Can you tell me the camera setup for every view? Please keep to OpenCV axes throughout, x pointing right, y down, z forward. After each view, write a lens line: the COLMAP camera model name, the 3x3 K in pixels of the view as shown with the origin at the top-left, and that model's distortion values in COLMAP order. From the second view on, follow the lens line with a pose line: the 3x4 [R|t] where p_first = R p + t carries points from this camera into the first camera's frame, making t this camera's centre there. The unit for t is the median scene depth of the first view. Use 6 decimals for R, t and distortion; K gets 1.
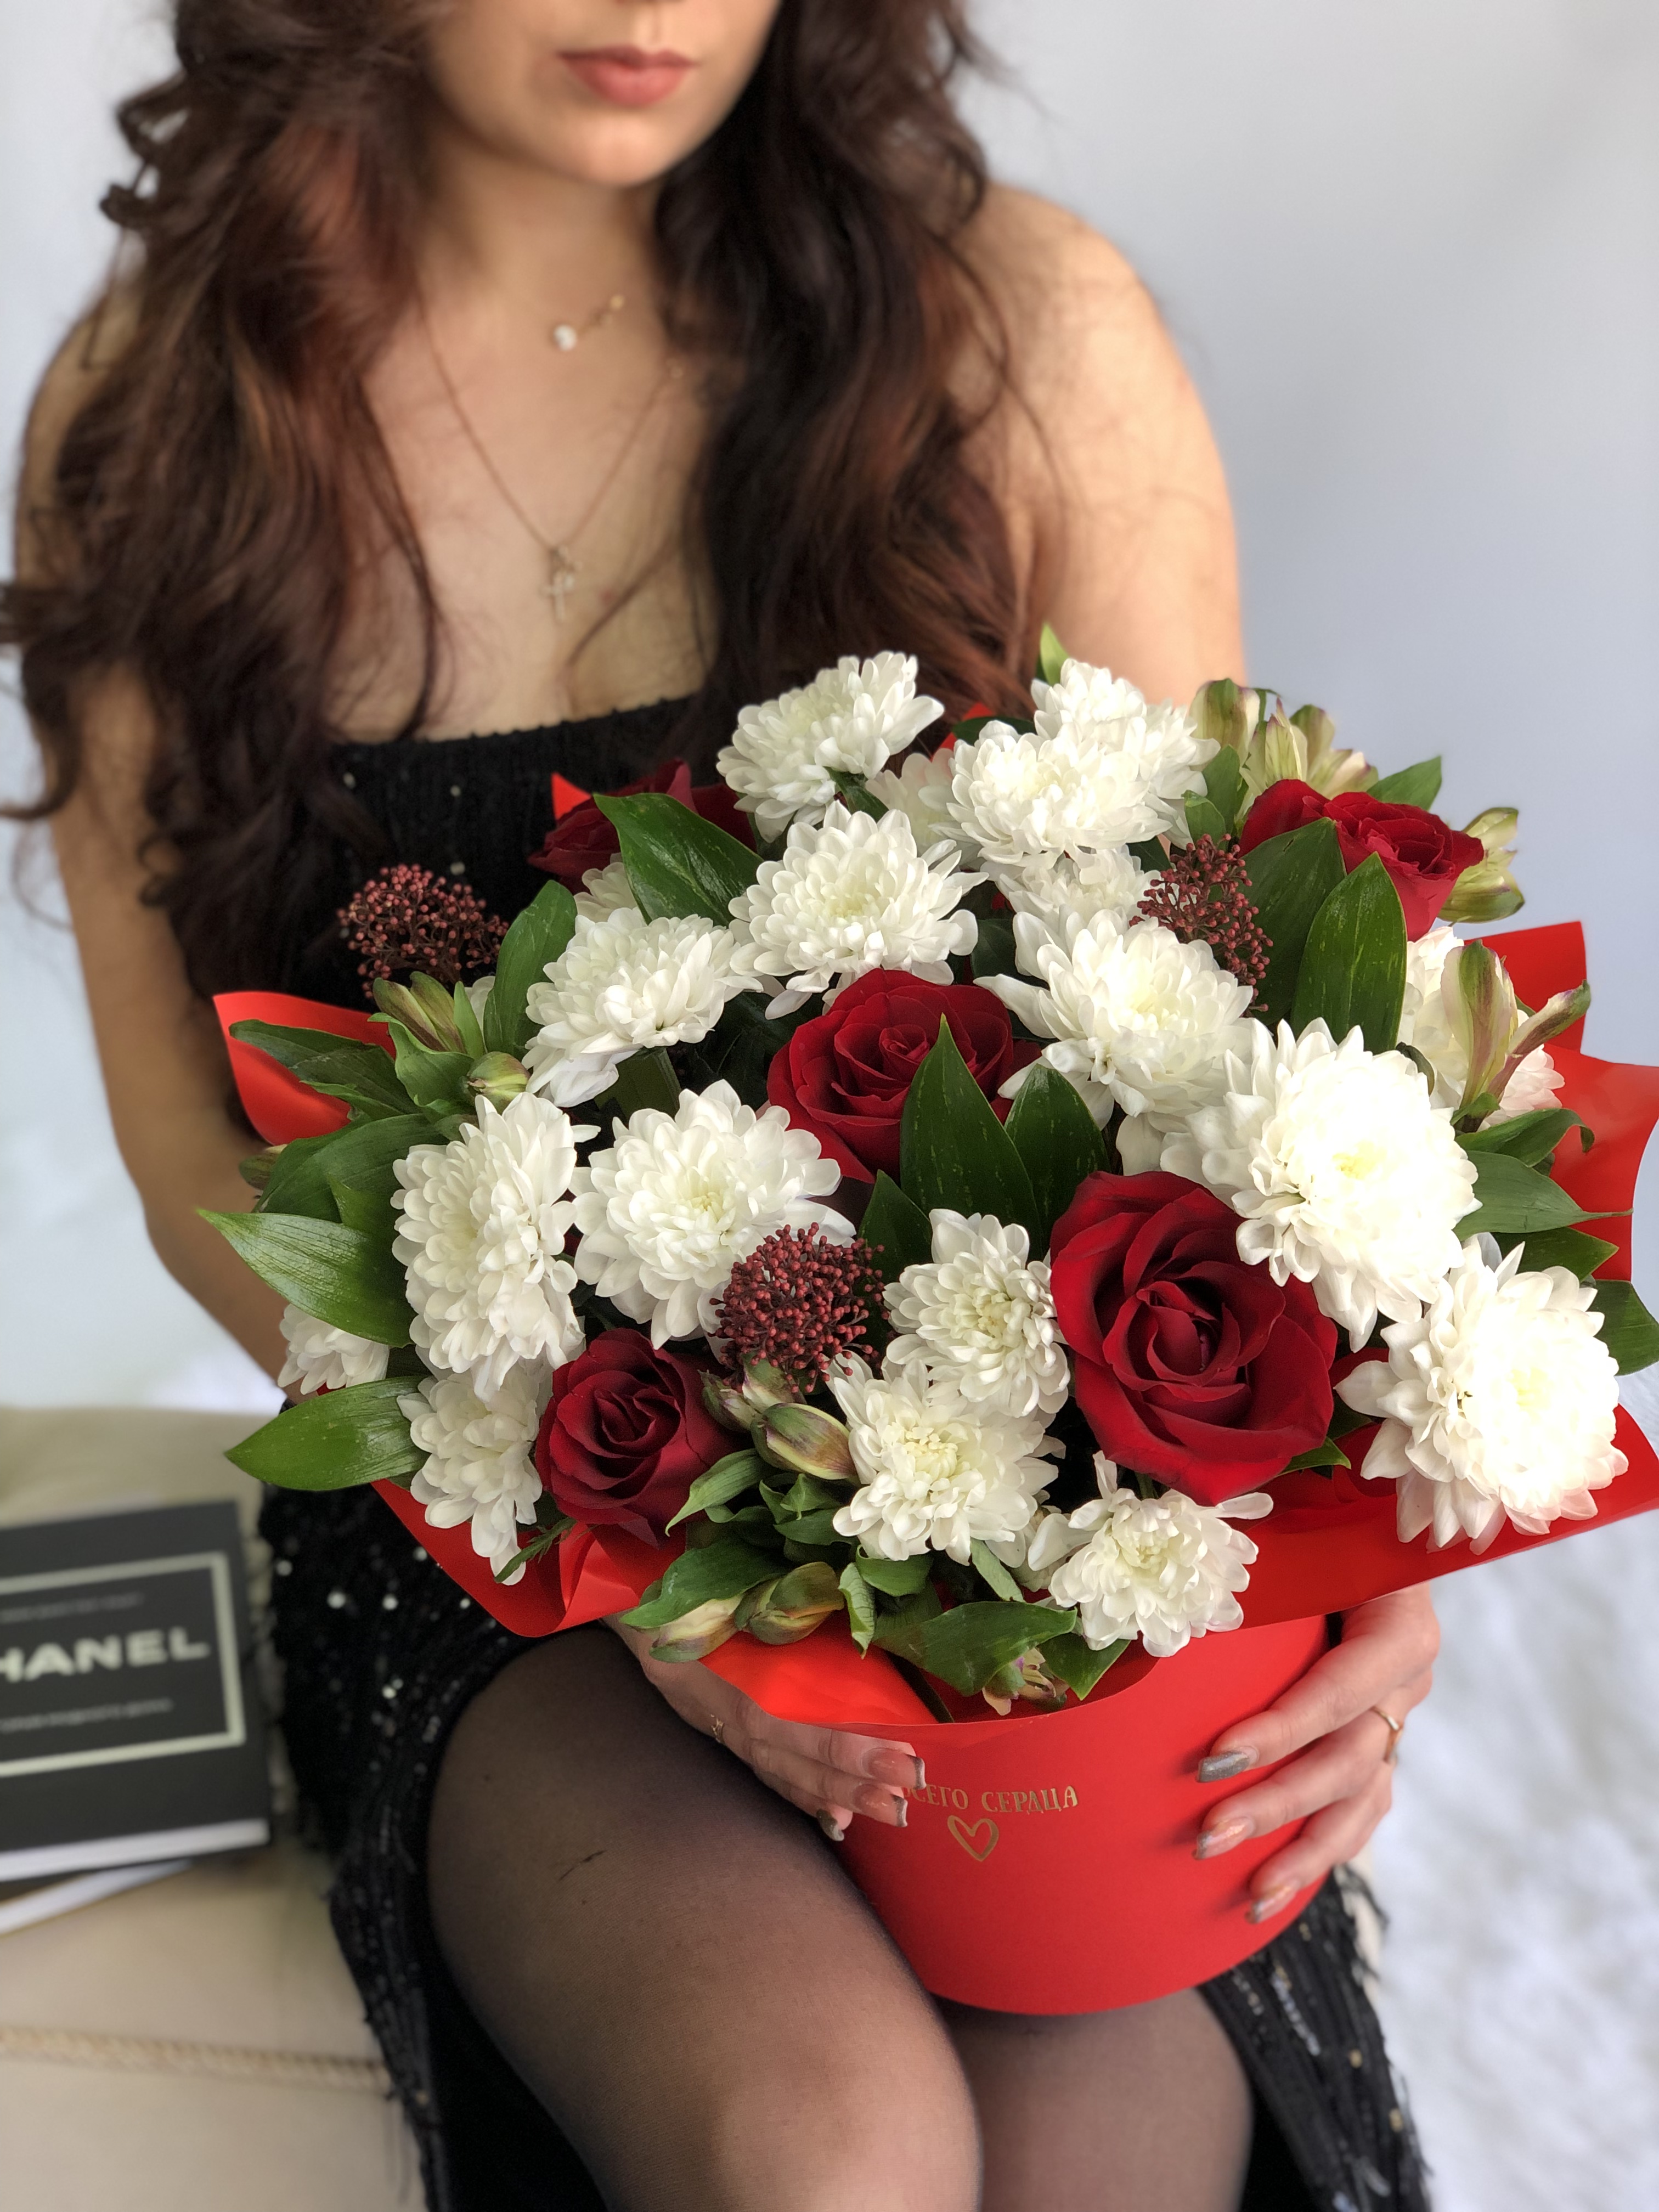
lens RADIAL K [[3373.0, 0, 828.6], [0, 3373.0, 1110.4], [0, 0, 1]] dist [0.188354, 0.000000]
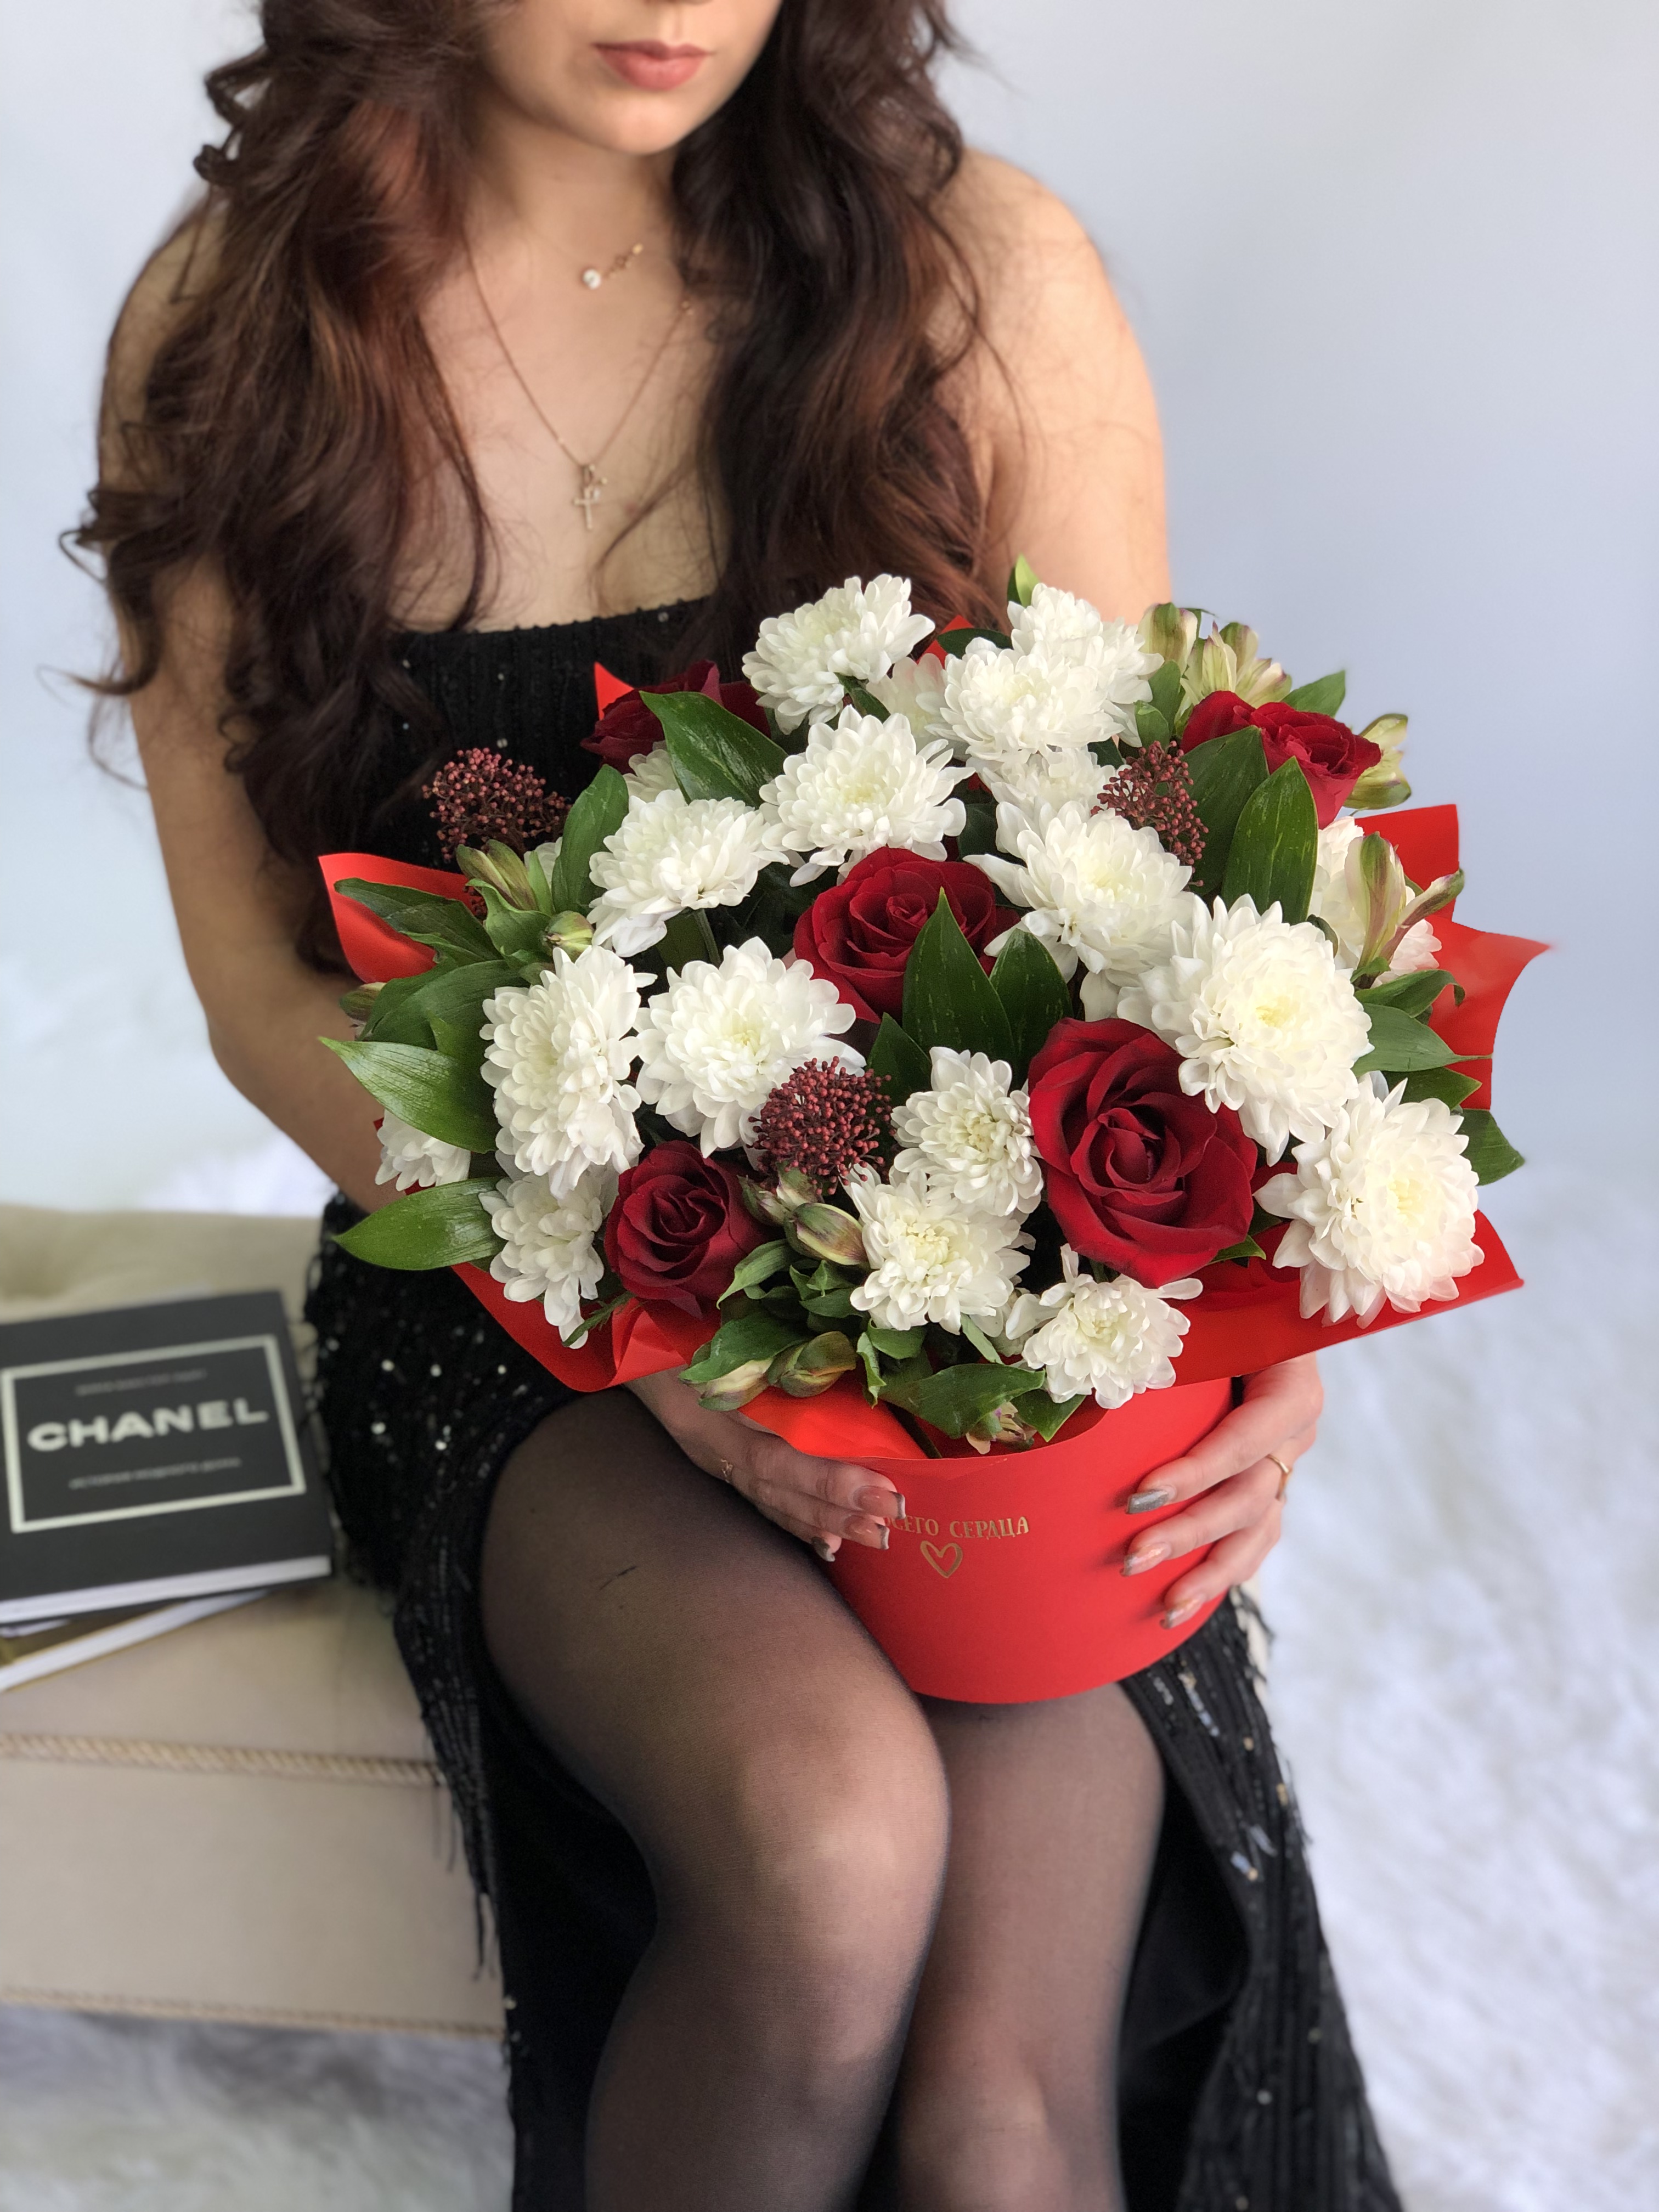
lens RADIAL K [[3373.0, 0, 828.7], [0, 3373.0, 1090.7], [0, 0, 1]] dist [0.188354, 0.000000]
pose [[0.998870, 0.011153, 0.046188, -0.056695], [-0.013569, 0.998538, 0.052324, -0.016602], [-0.045537, -0.052892, 0.997561, -0.200282]]
